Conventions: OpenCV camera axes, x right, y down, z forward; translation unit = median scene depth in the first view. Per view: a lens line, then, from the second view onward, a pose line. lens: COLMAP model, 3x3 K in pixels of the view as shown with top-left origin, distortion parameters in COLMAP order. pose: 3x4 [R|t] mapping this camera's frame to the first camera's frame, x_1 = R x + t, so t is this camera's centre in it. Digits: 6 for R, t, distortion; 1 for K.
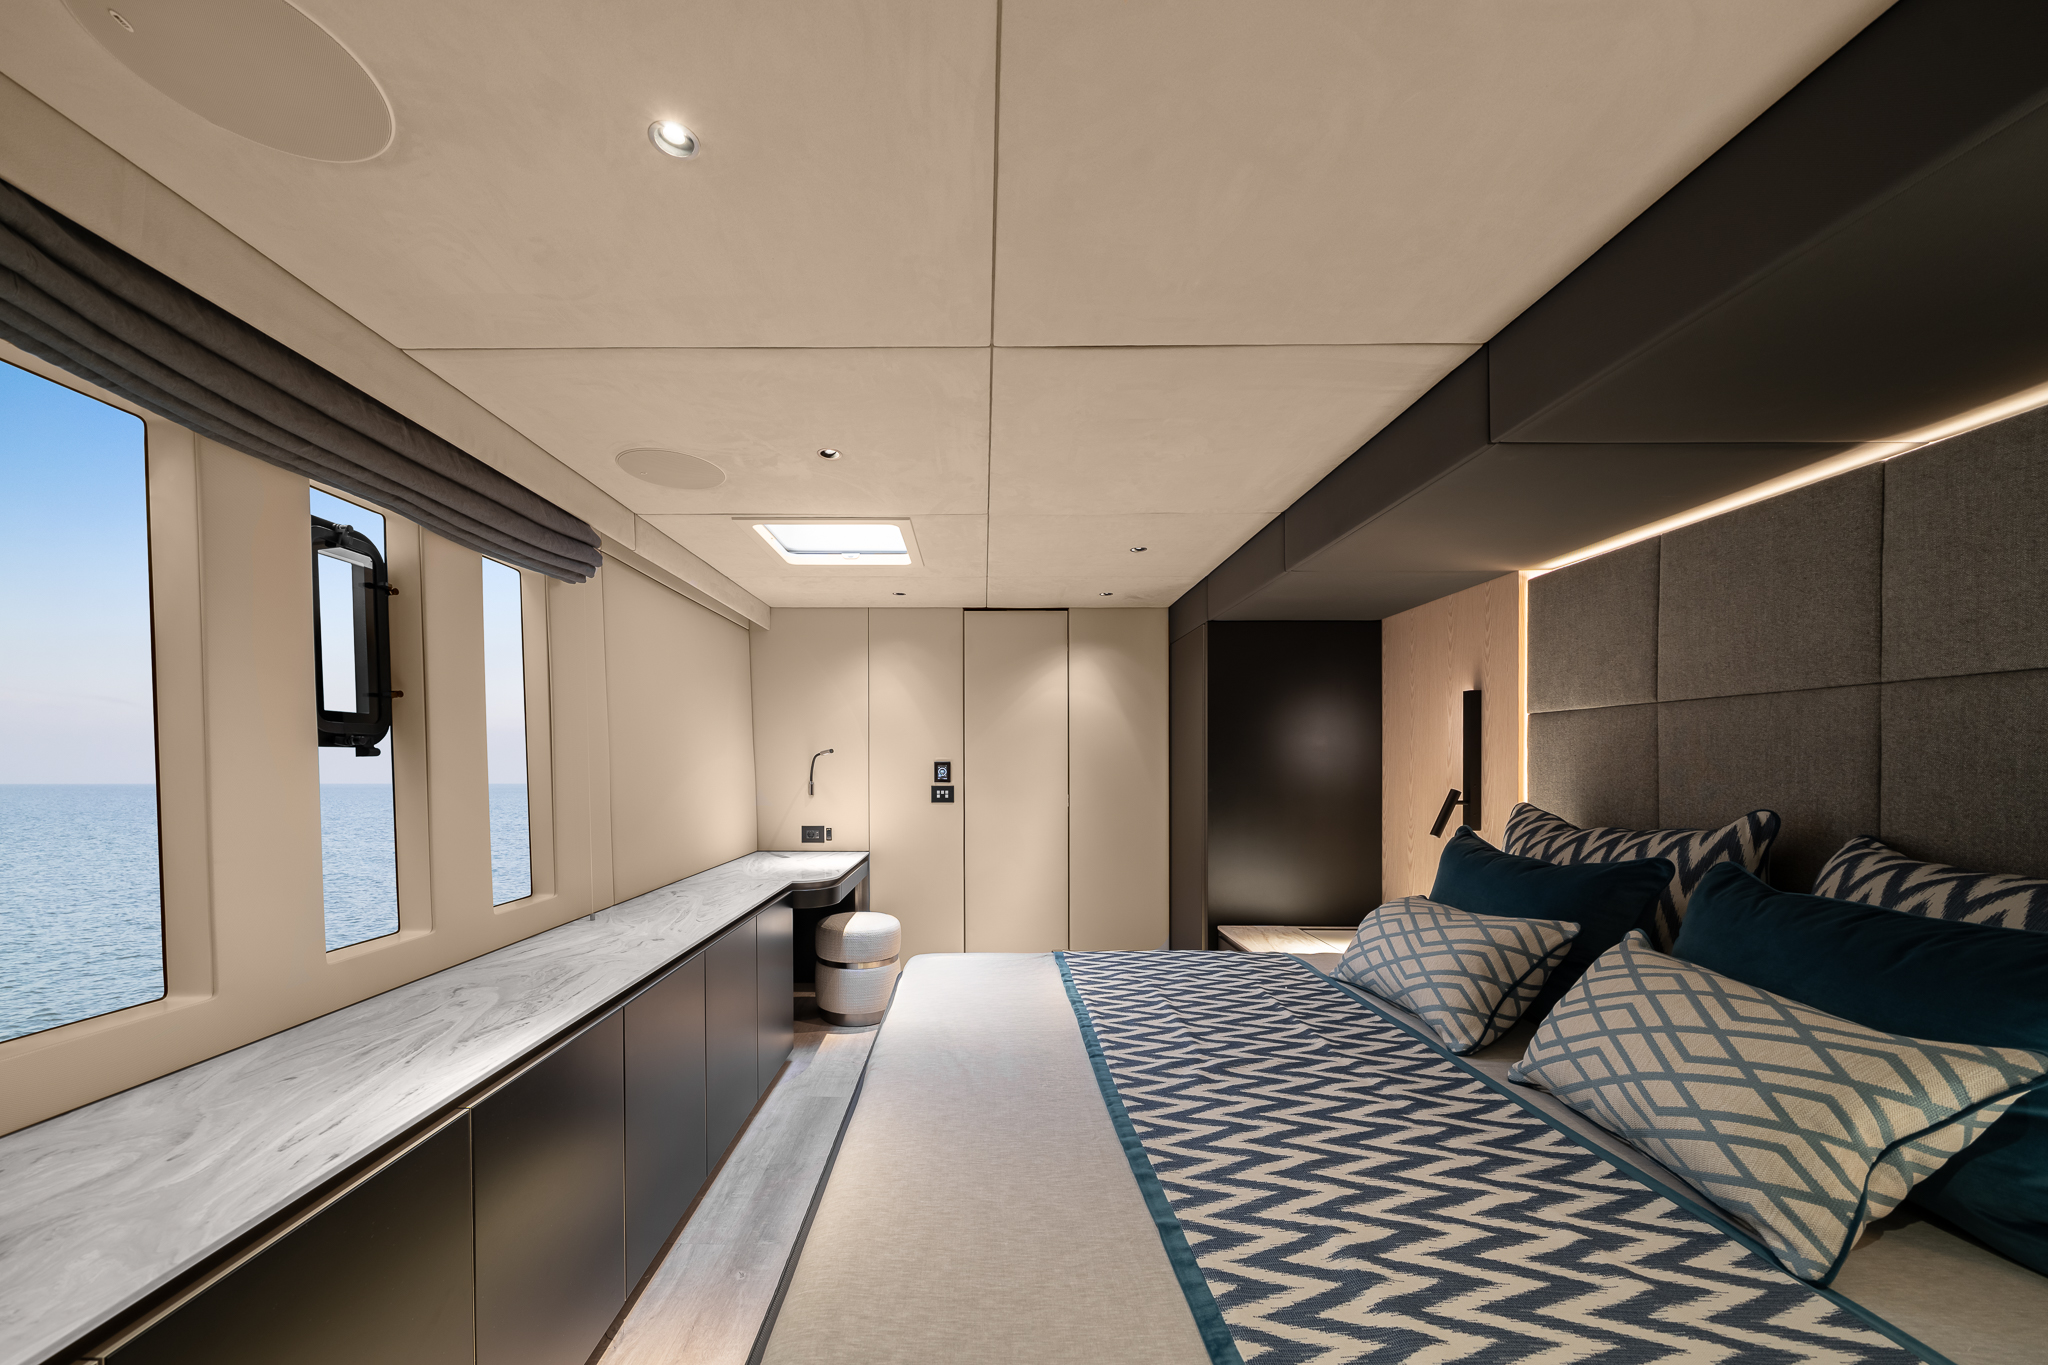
lens RADIAL K [[713.2, 0, 1023.7], [0, 713.2, 780.7], [0, 0, 1]] dist [-0.000278, 0.000014]
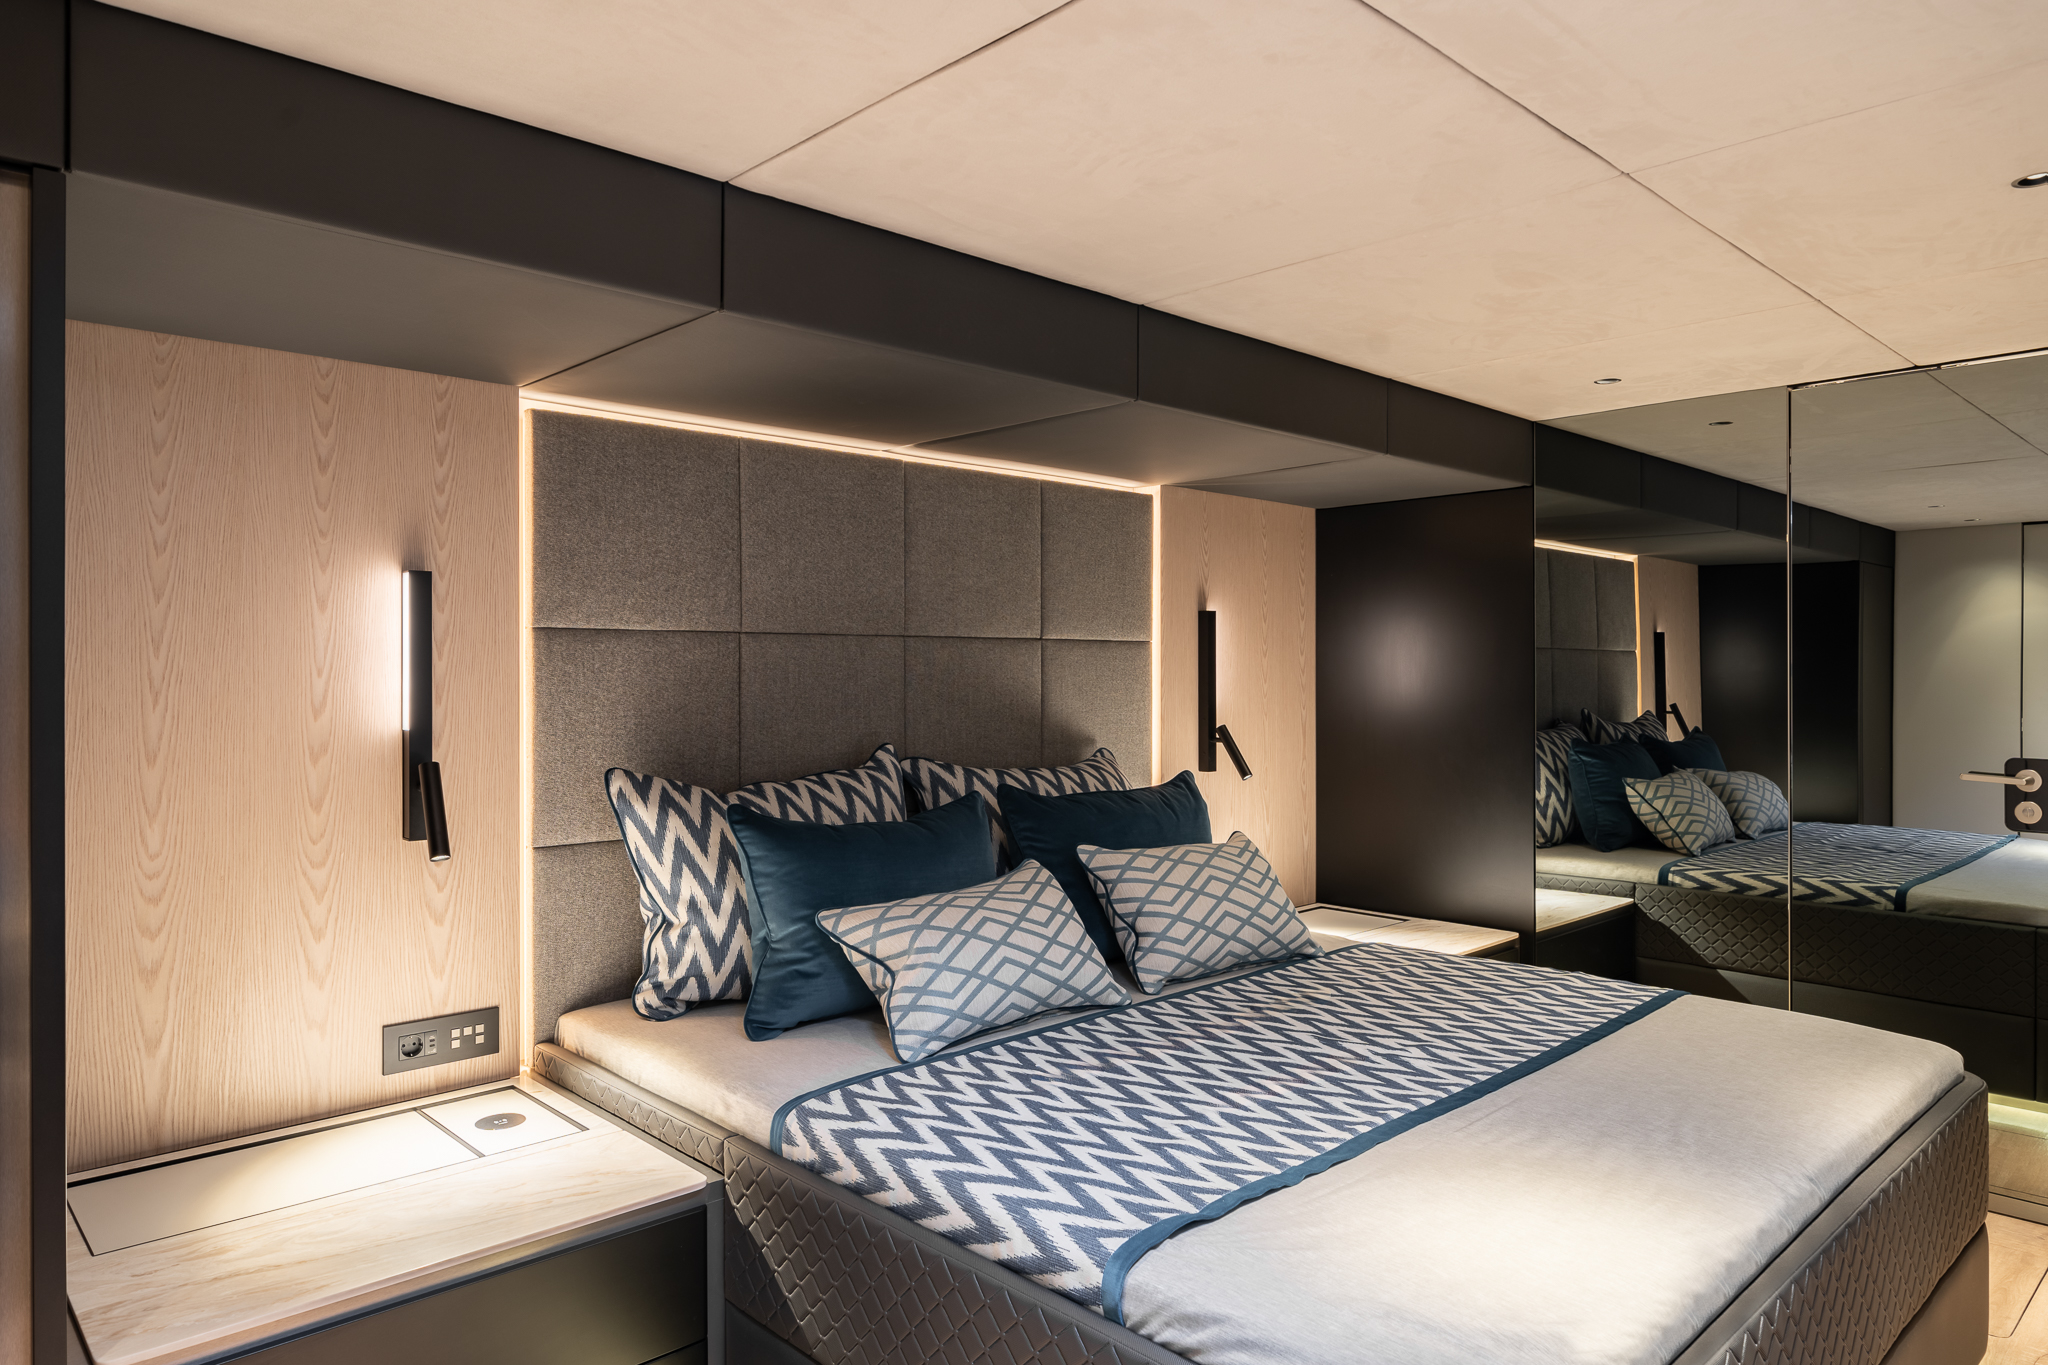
lens RADIAL K [[1275.0, 0, 1022.0], [0, 1275.0, 664.9], [0, 0, 1]] dist [0.001167, 0.001881]
pose [[-0.636686, 0.002488, 0.771119, -0.531520], [0.019762, 0.999719, 0.013092, -0.087952], [-0.770870, 0.023575, -0.636557, 1.798794]]
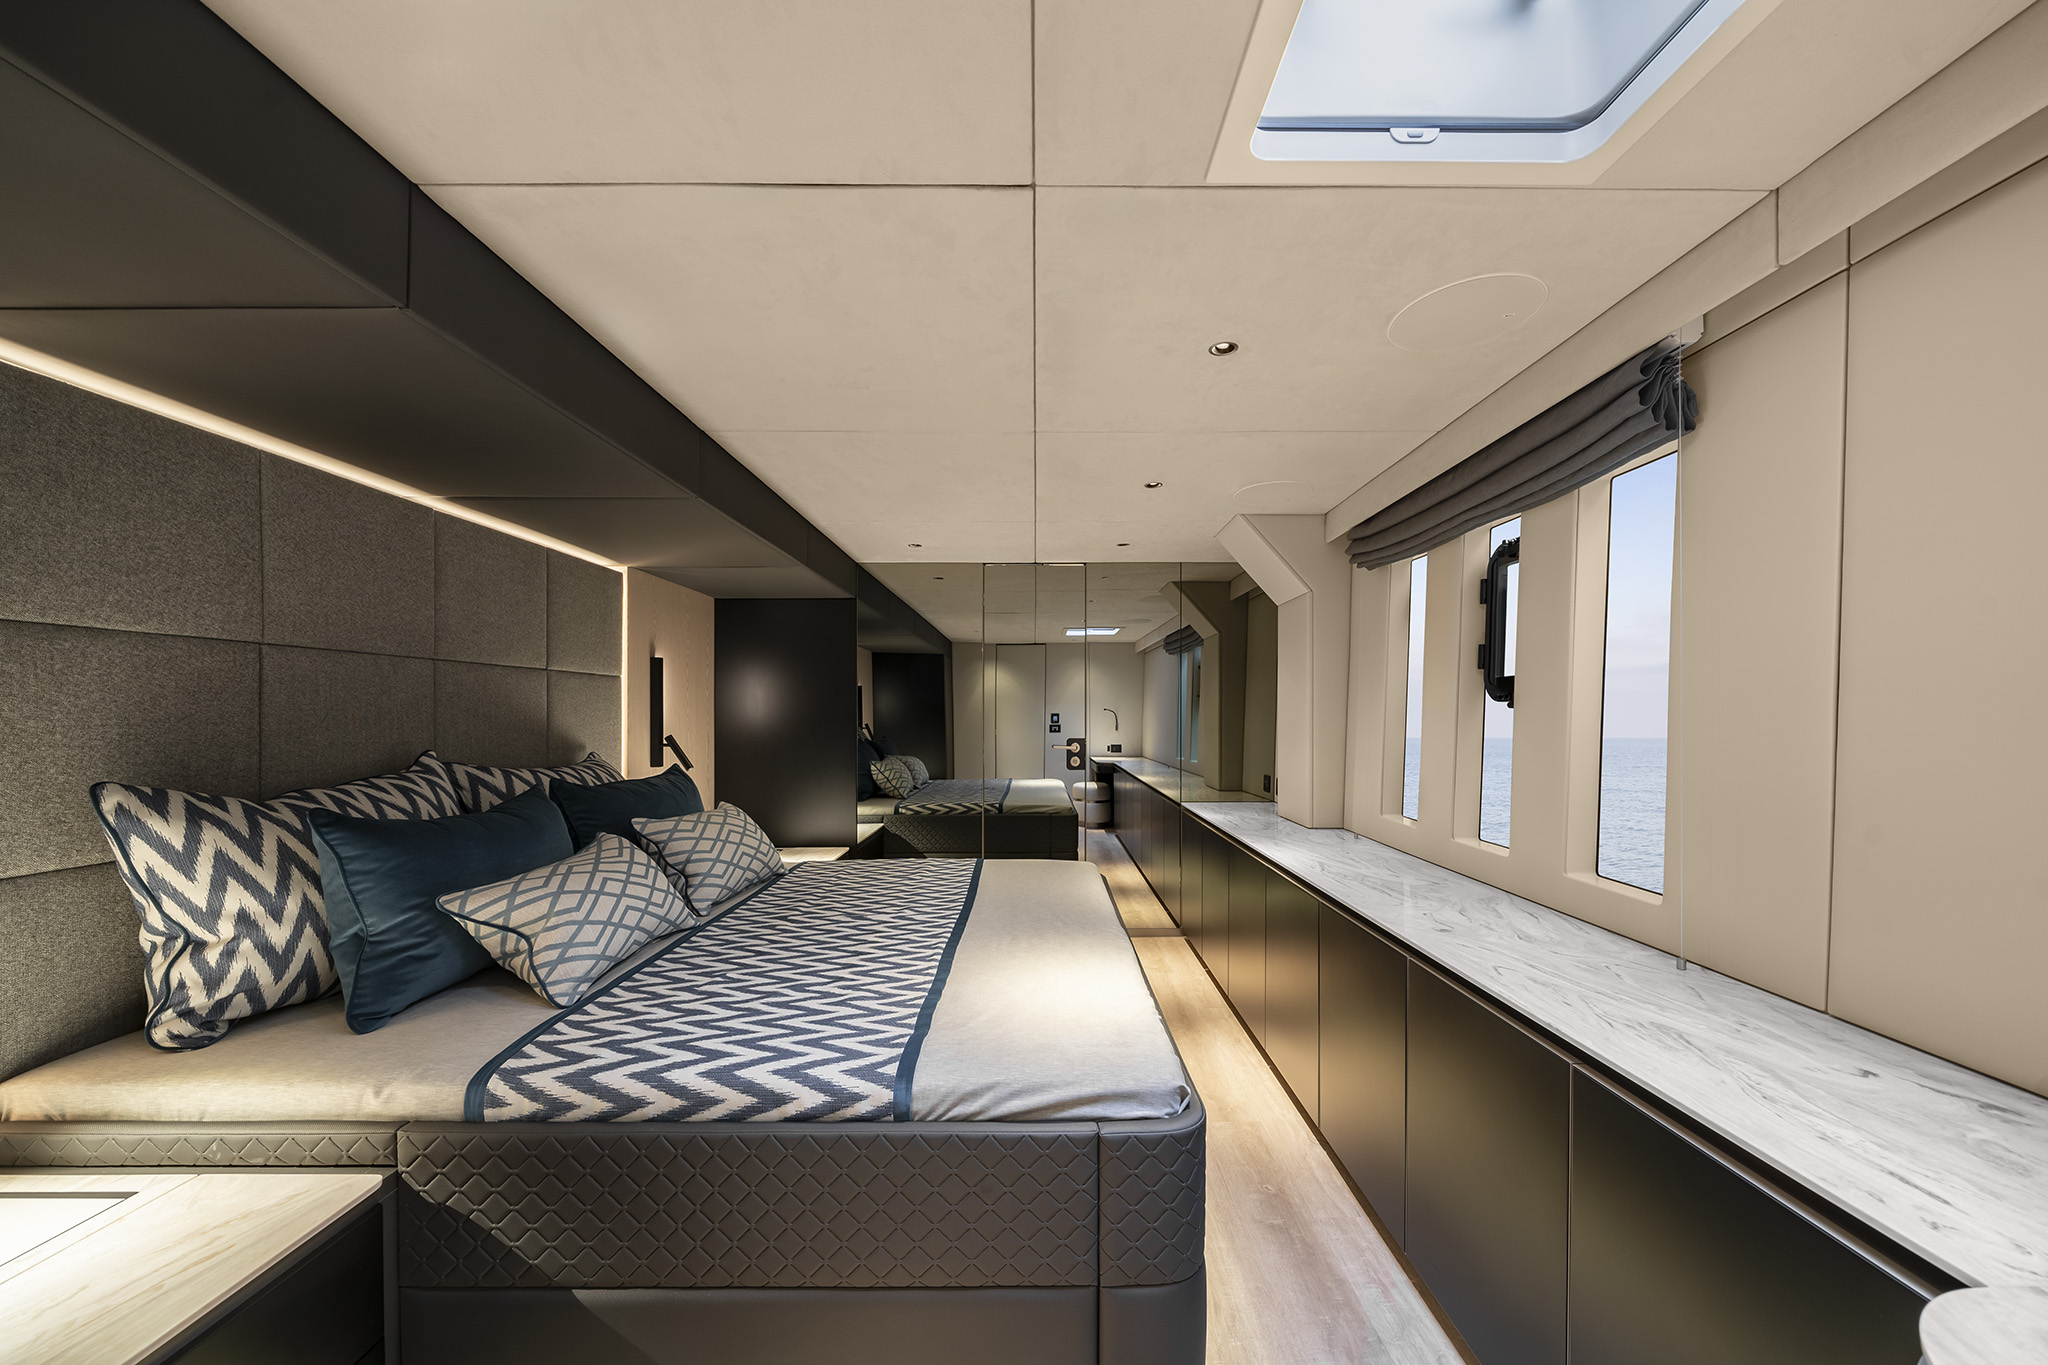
lens RADIAL K [[707.2, 0, 1028.1], [0, 707.2, 711.6], [0, 0, 1]] dist [-0.005710, 0.000036]
pose [[-0.997859, 0.000289, 0.065399, -0.094915], [0.001655, 0.999782, 0.020833, -0.045260], [-0.065378, 0.020897, -0.997642, 1.875164]]
